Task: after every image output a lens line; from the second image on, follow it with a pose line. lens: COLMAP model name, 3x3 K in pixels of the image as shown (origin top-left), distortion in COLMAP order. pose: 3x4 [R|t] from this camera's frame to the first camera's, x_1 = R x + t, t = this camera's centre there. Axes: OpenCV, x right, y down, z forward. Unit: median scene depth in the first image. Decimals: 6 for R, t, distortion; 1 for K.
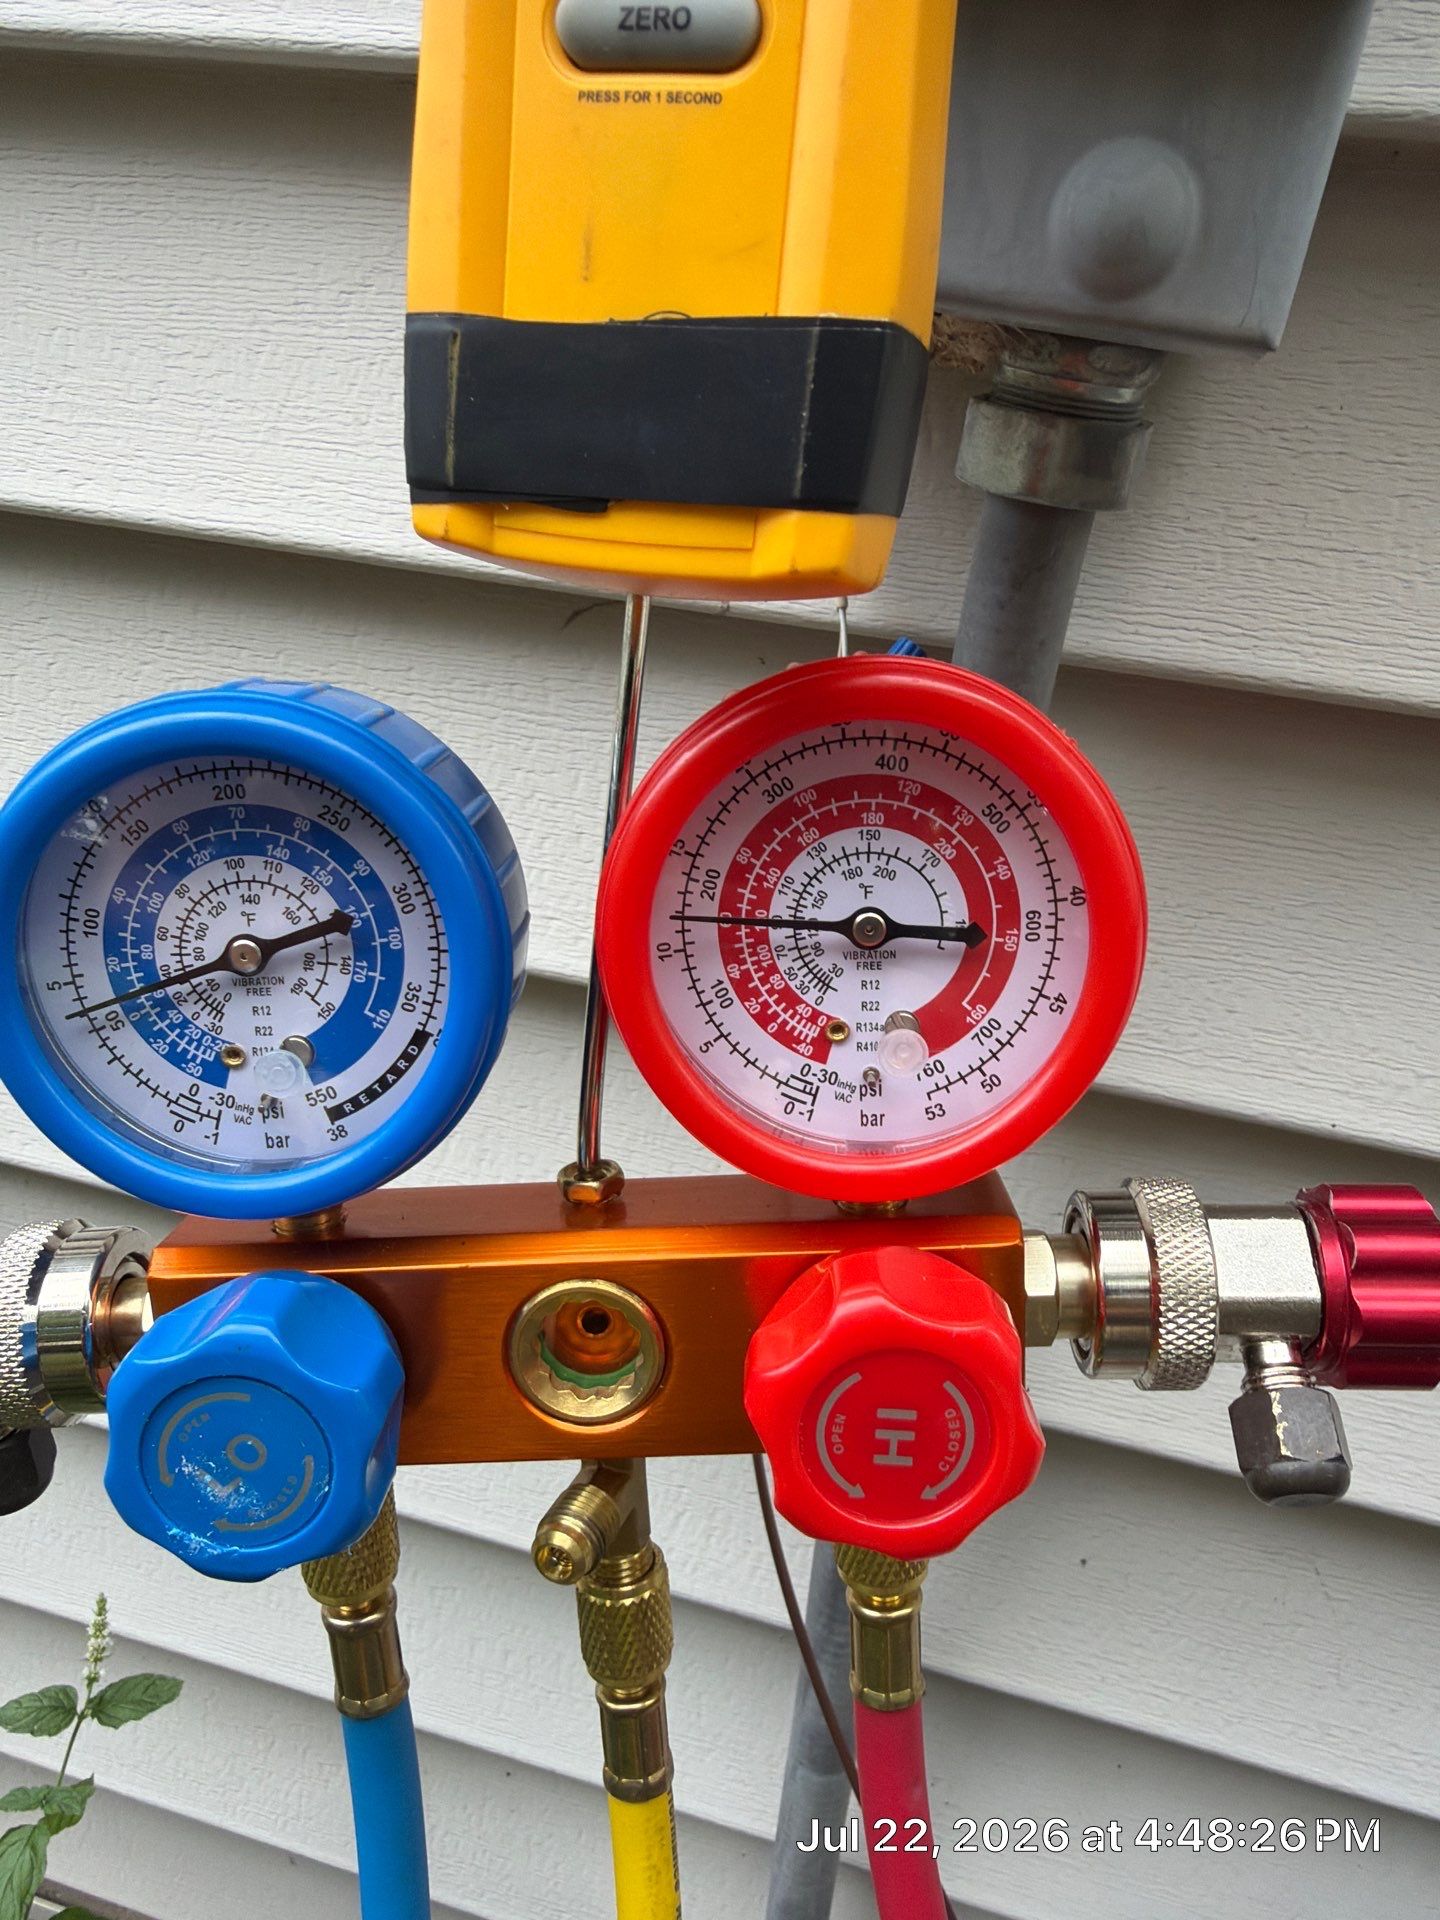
lens RADIAL K [[1363.9, 0, 740.4], [0, 1363.9, 952.2], [0, 0, 1]] dist [0.015658, -0.000687]
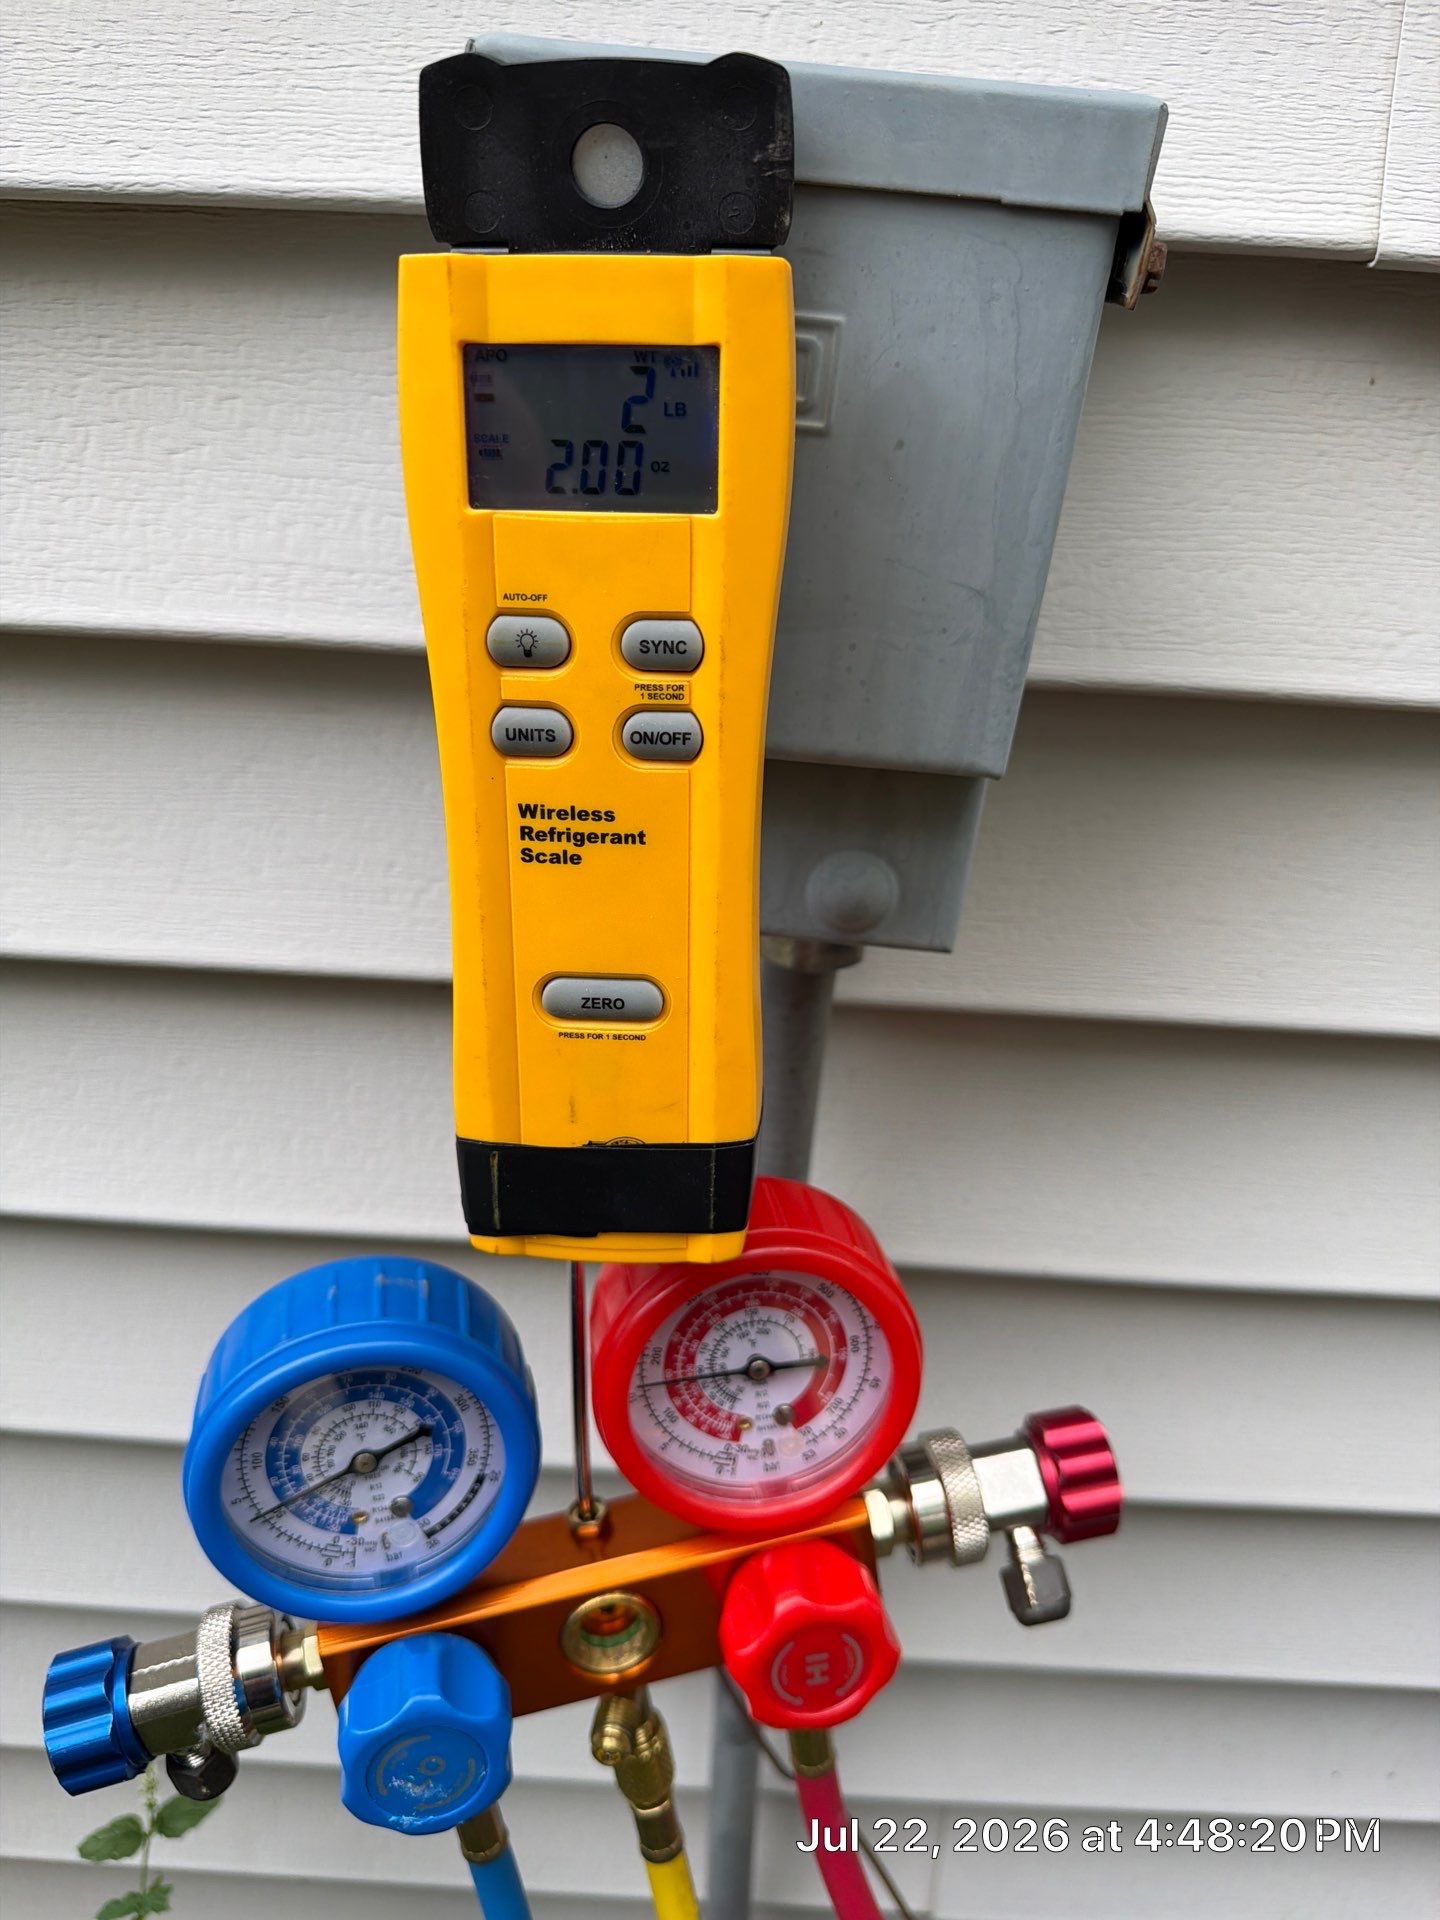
lens RADIAL K [[1447.3, 0, 716.7], [0, 1447.3, 895.4], [0, 0, 1]] dist [-0.001895, -0.047381]
pose [[0.973084, -0.149218, 0.175618, -0.165849], [0.131906, 0.985525, 0.106499, -0.735883], [-0.188968, -0.080467, 0.978681, -0.600606]]
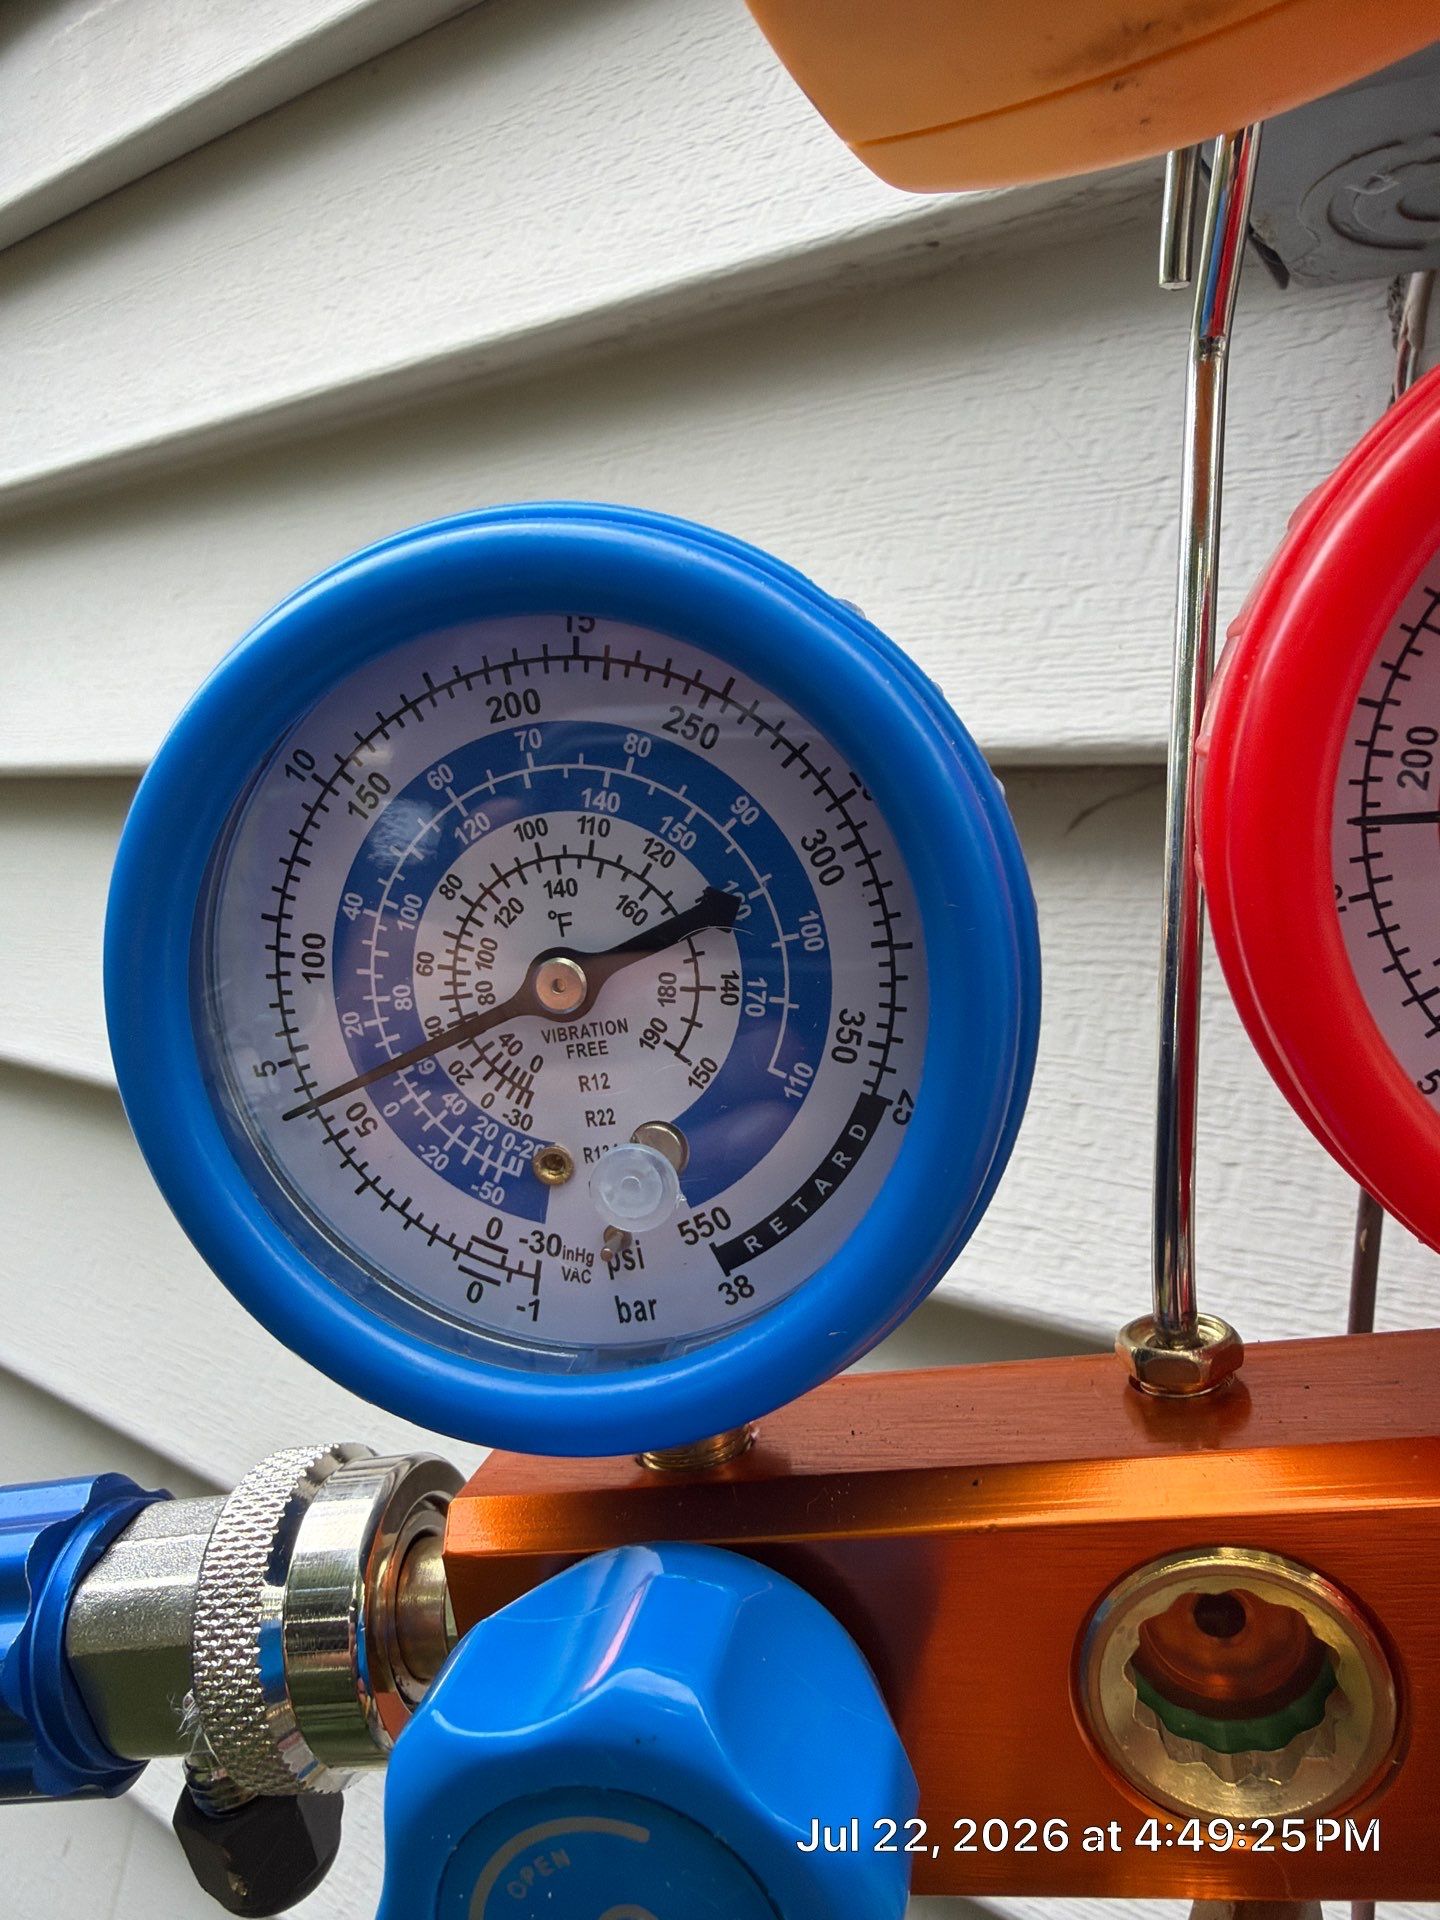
lens RADIAL K [[1556.6, 0, 719.5], [0, 1556.6, 973.6], [0, 0, 1]] dist [0.027252, 0.003135]
pose [[0.970608, -0.097467, -0.220046, -0.151628], [0.083049, 0.993804, -0.073872, 0.050694], [0.225883, 0.053426, 0.972688, 0.374958]]
